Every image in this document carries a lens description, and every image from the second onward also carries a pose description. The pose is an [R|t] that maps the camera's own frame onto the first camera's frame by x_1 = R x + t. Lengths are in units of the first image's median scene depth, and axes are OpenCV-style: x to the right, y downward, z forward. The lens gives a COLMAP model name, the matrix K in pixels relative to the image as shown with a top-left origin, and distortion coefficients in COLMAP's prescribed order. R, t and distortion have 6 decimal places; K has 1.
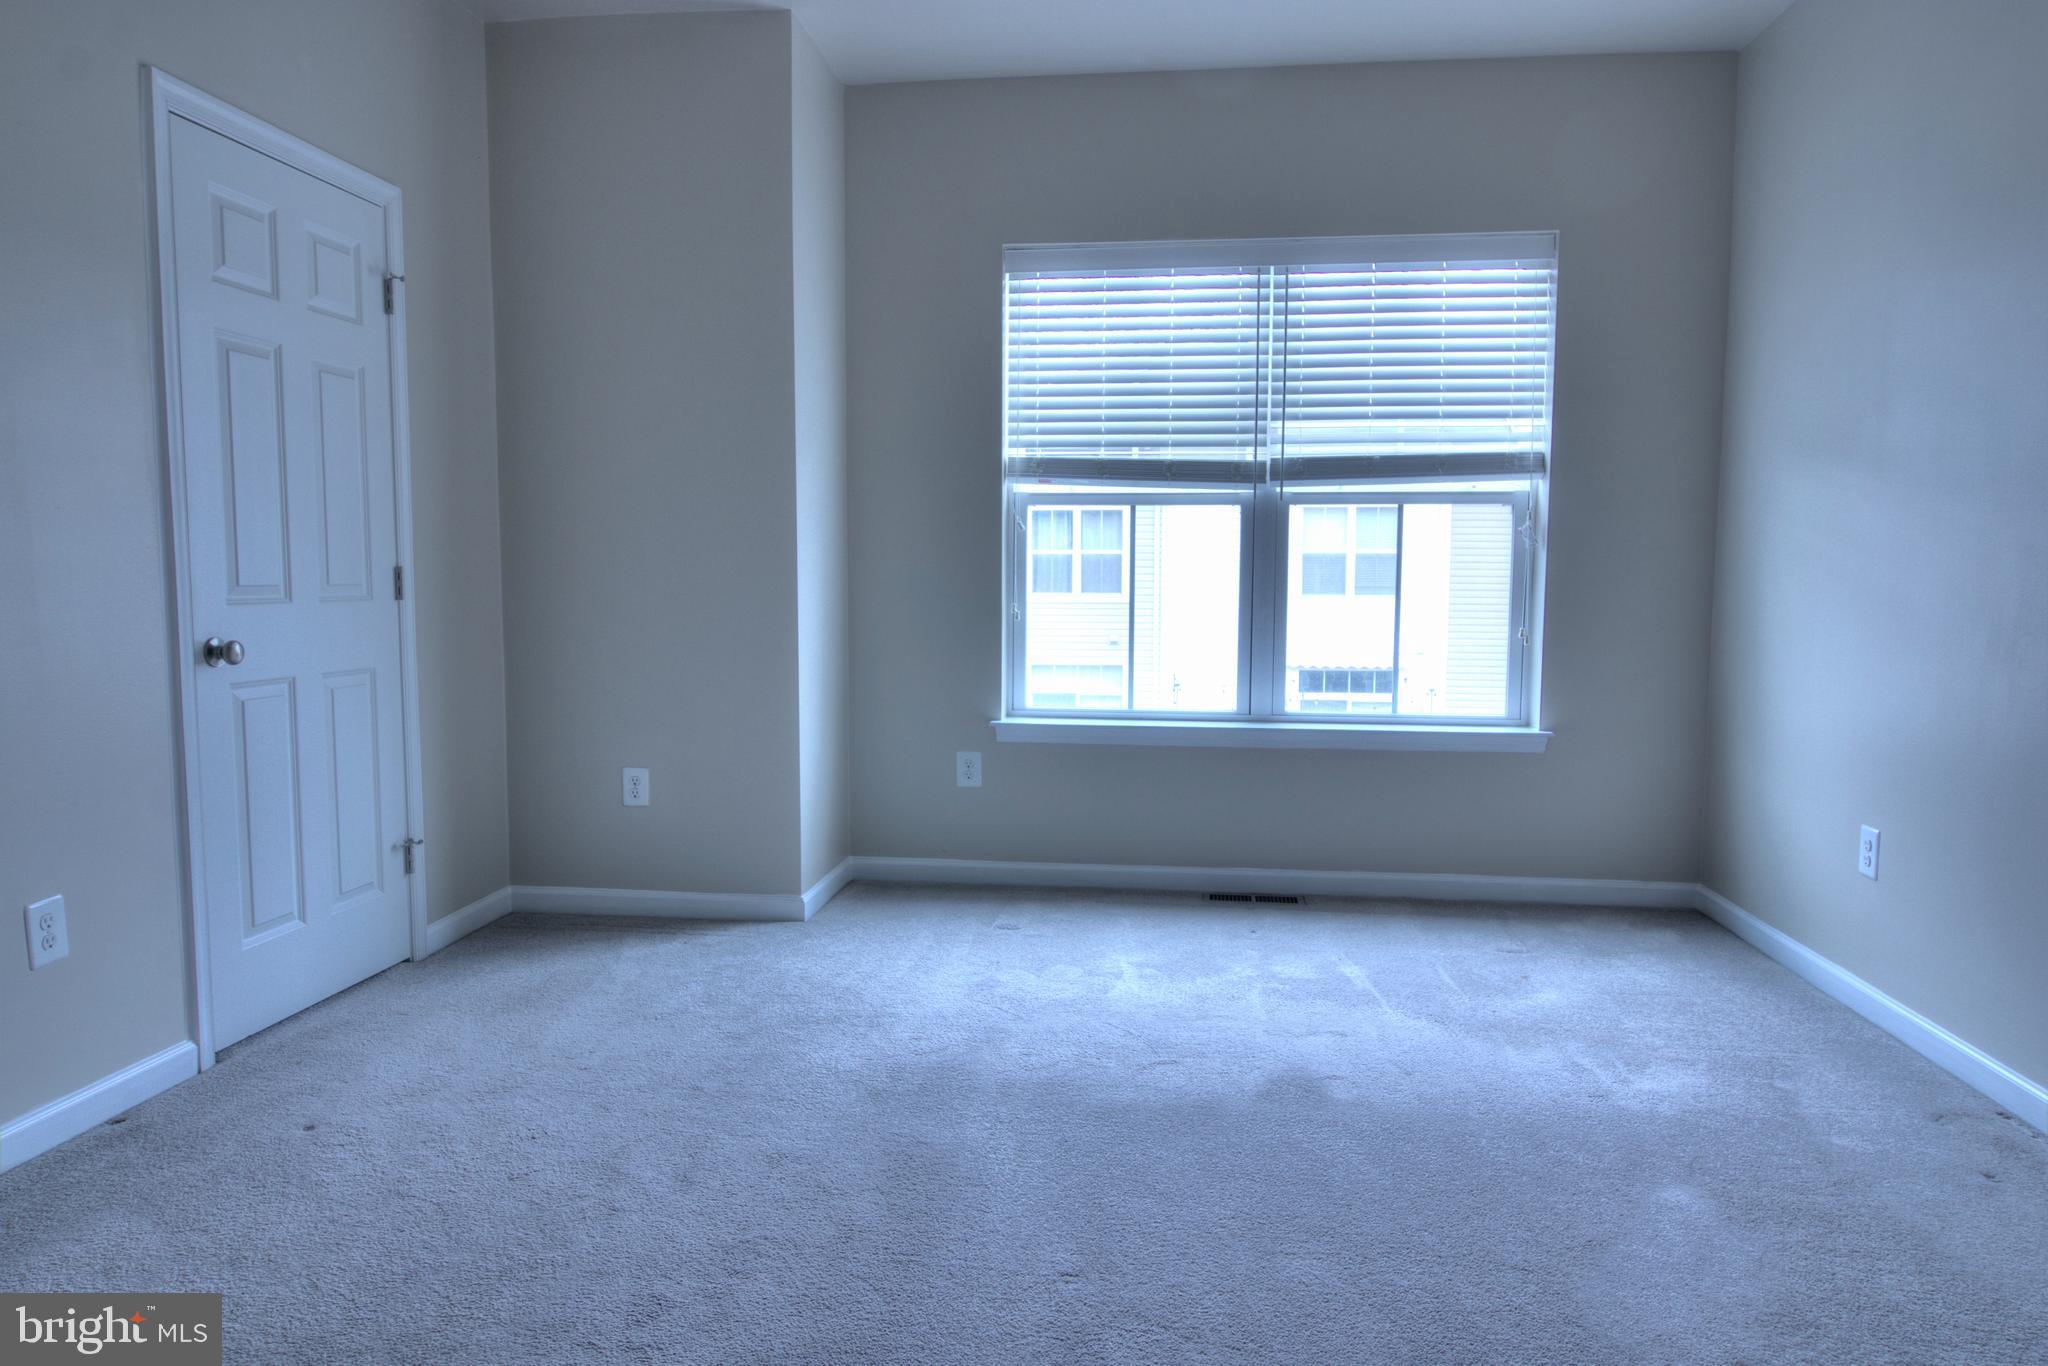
lens RADIAL K [[1361.0, 0, 1028.2], [0, 1361.0, 686.5], [0, 0, 1]] dist [-0.007036, -0.013115]
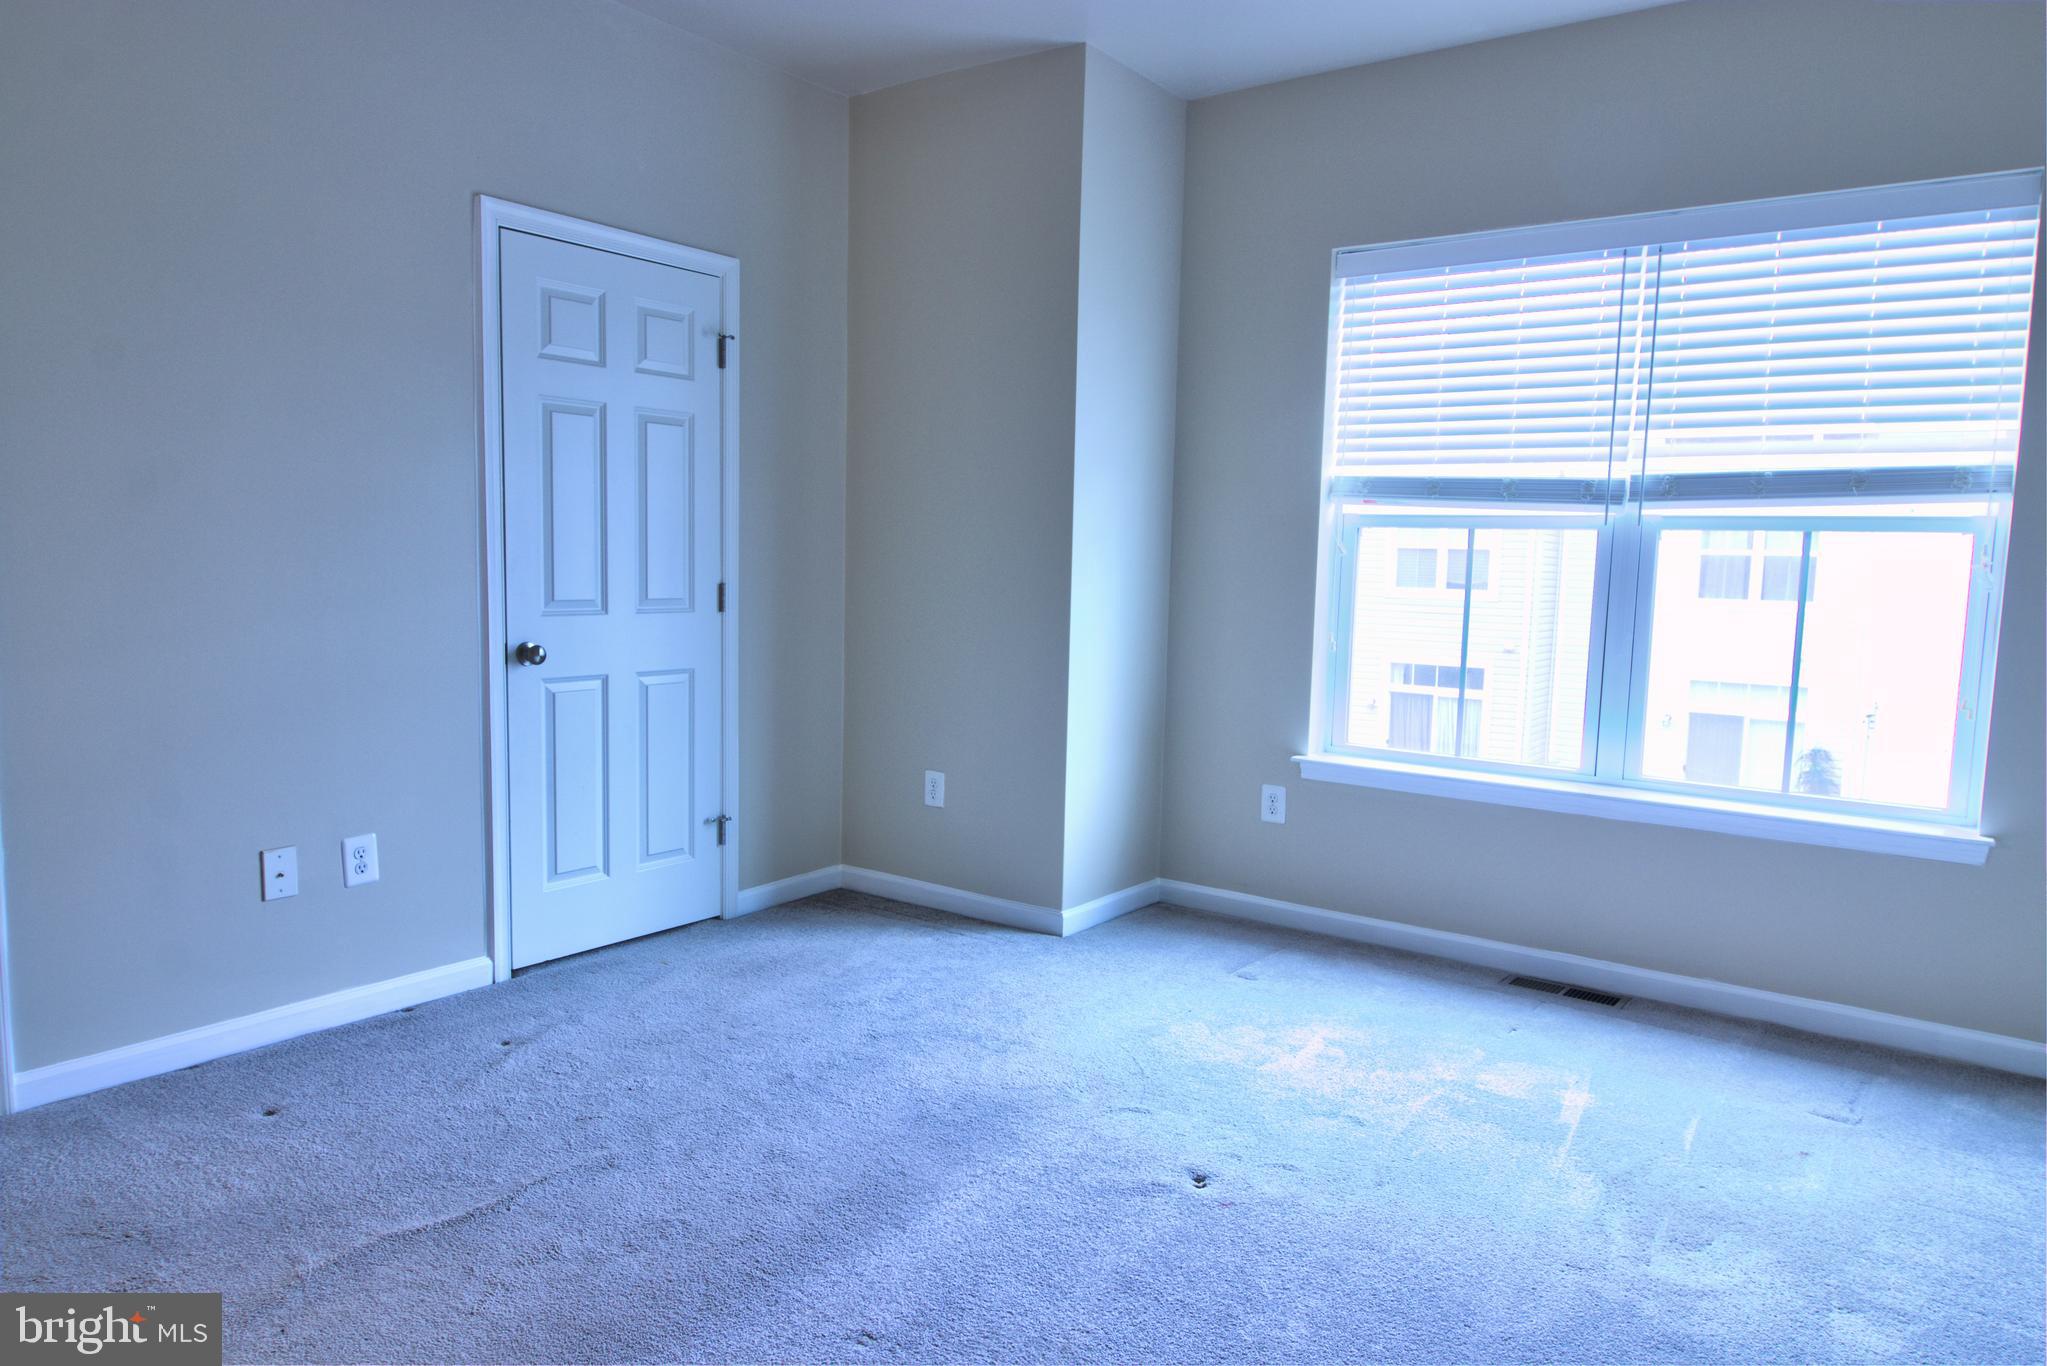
lens RADIAL K [[1360.4, 0, 1023.3], [0, 1360.4, 688.4], [0, 0, 1]] dist [-0.007036, -0.013115]
pose [[0.867474, 0.066686, -0.492993, 0.301457], [-0.061050, 0.997755, 0.027540, -0.040017], [0.493723, 0.006207, 0.869597, 0.093492]]
